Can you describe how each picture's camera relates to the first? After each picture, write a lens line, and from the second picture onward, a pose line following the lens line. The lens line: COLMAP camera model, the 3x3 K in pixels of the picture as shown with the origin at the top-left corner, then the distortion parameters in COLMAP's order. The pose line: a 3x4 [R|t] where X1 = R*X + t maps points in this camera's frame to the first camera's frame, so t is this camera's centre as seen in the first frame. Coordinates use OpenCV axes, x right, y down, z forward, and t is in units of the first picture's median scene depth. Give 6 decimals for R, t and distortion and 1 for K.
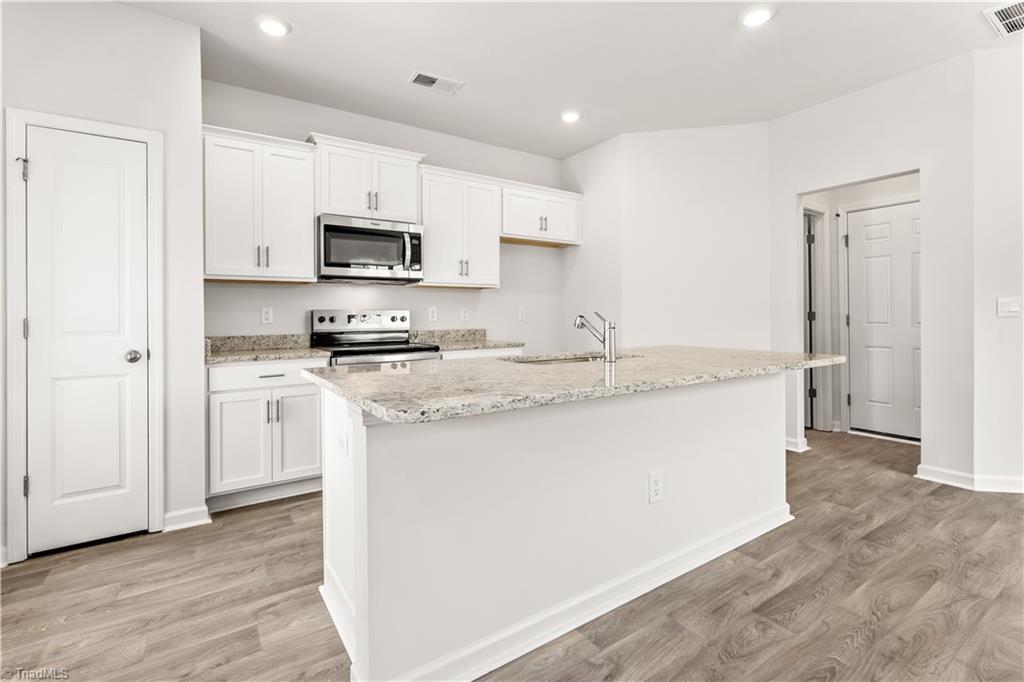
lens RADIAL K [[469.3, 0, 507.9], [0, 469.3, 315.2], [0, 0, 1]] dist [0.000990, -0.000210]
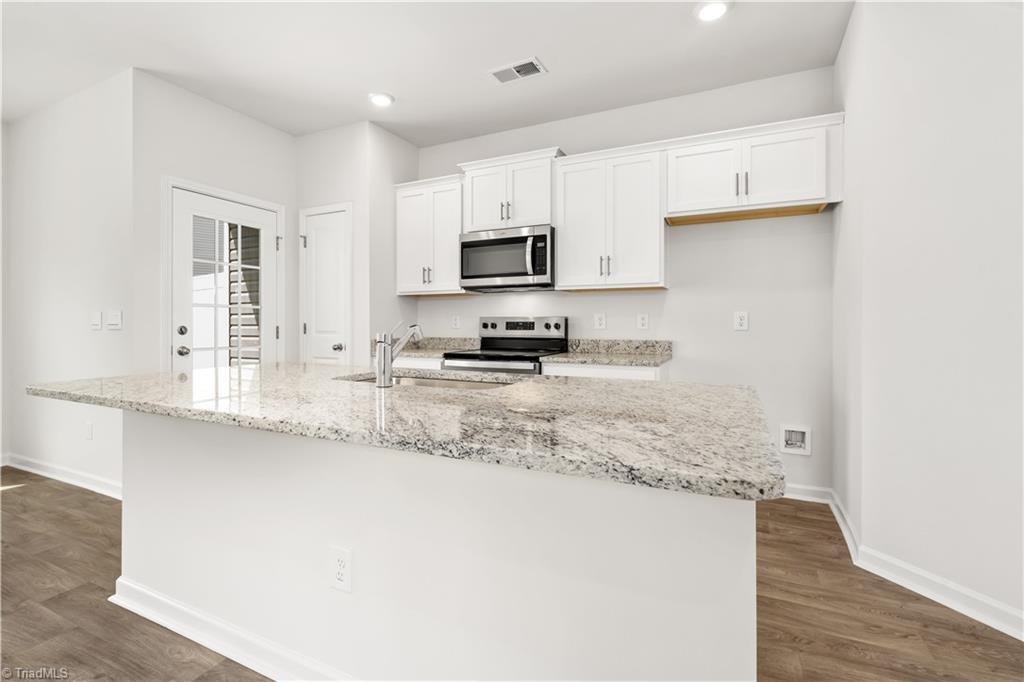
lens RADIAL K [[465.5, 0, 507.9], [0, 465.5, 321.9], [0, 0, 1]] dist [0.002335, 0.000086]
pose [[0.507130, 0.006153, -0.861848, 0.593010], [-0.002518, 0.999981, 0.005657, -0.006338], [0.861866, -0.000699, 0.507135, 0.486505]]
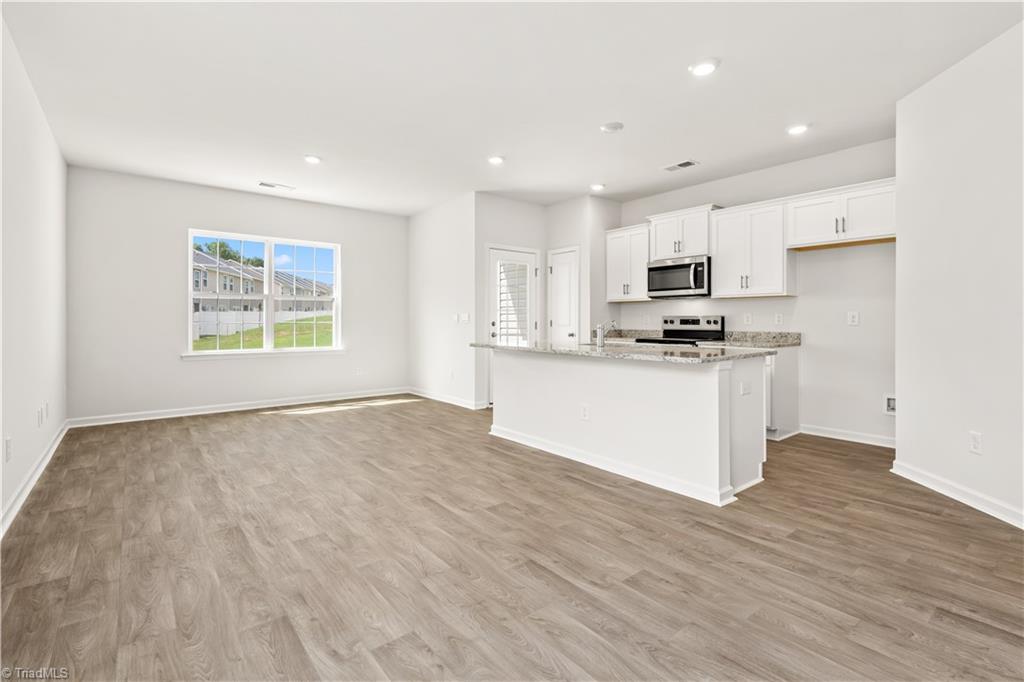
lens RADIAL K [[469.3, 0, 507.9], [0, 469.3, 315.2], [0, 0, 1]] dist [0.000990, -0.000210]
pose [[0.084498, -0.002351, -0.996421, 1.226183], [-0.000505, 0.999997, -0.002403, -0.010033], [0.996423, 0.000706, 0.084497, 0.301445]]
